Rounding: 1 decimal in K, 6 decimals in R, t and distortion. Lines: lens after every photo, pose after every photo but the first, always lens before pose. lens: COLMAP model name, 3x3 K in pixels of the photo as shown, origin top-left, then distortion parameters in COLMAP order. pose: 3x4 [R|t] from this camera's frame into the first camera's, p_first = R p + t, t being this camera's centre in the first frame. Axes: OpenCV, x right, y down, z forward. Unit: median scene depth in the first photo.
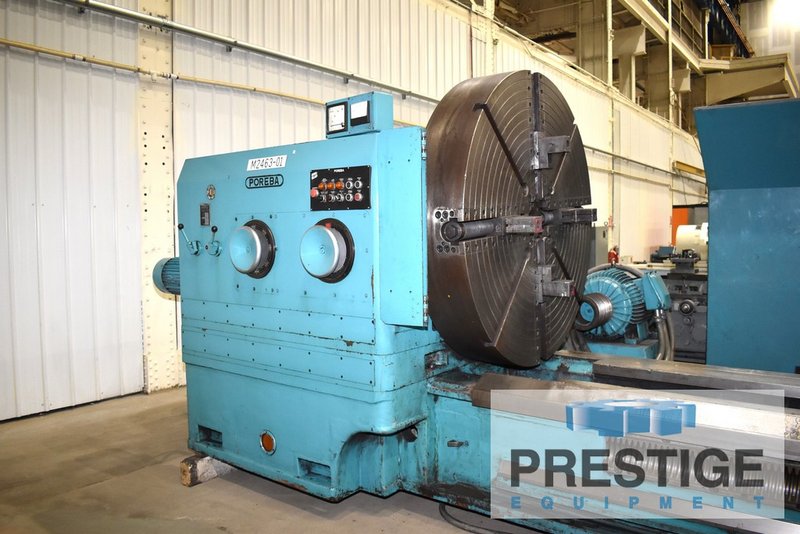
lens RADIAL K [[621.1, 0, 400.0], [0, 621.1, 267.0], [0, 0, 1]] dist [-0.097752, 0.017534]
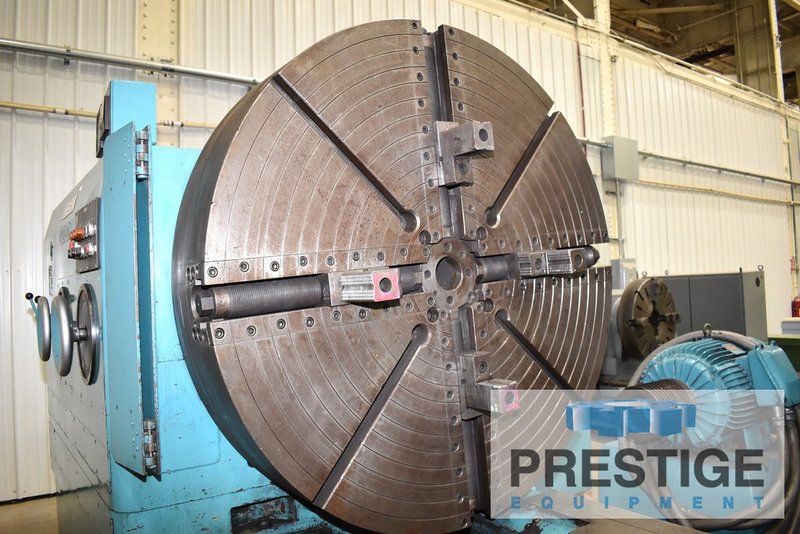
lens RADIAL K [[621.1, 0, 400.0], [0, 621.1, 267.0], [0, 0, 1]] dist [-0.097752, 0.017534]
pose [[0.956698, -0.037769, -0.288621, 0.197478], [0.012804, 0.996047, -0.087901, -0.018740], [0.290800, 0.080399, 0.953400, 0.252024]]
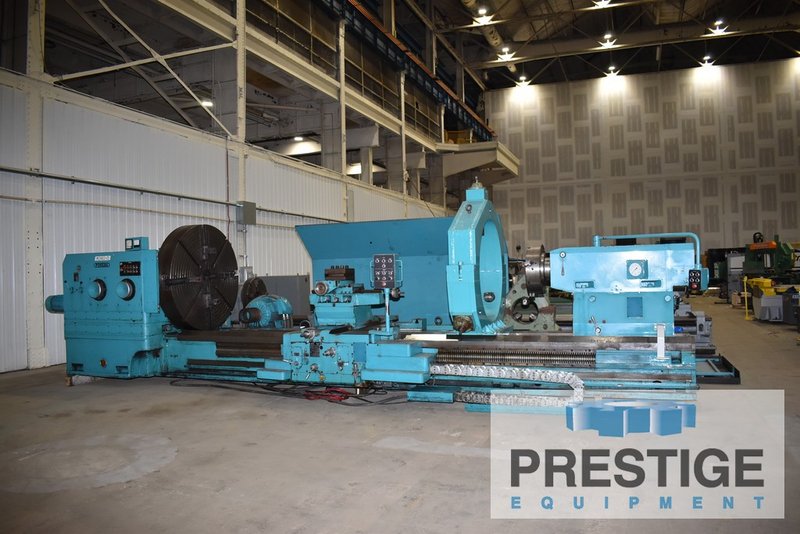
lens RADIAL K [[621.1, 0, 400.0], [0, 621.1, 267.0], [0, 0, 1]] dist [-0.097752, 0.017534]
pose [[0.958654, -0.011874, 0.284325, 0.158296], [0.032067, 0.997273, -0.066471, 0.051454], [-0.282761, 0.072840, 0.956421, -1.096689]]
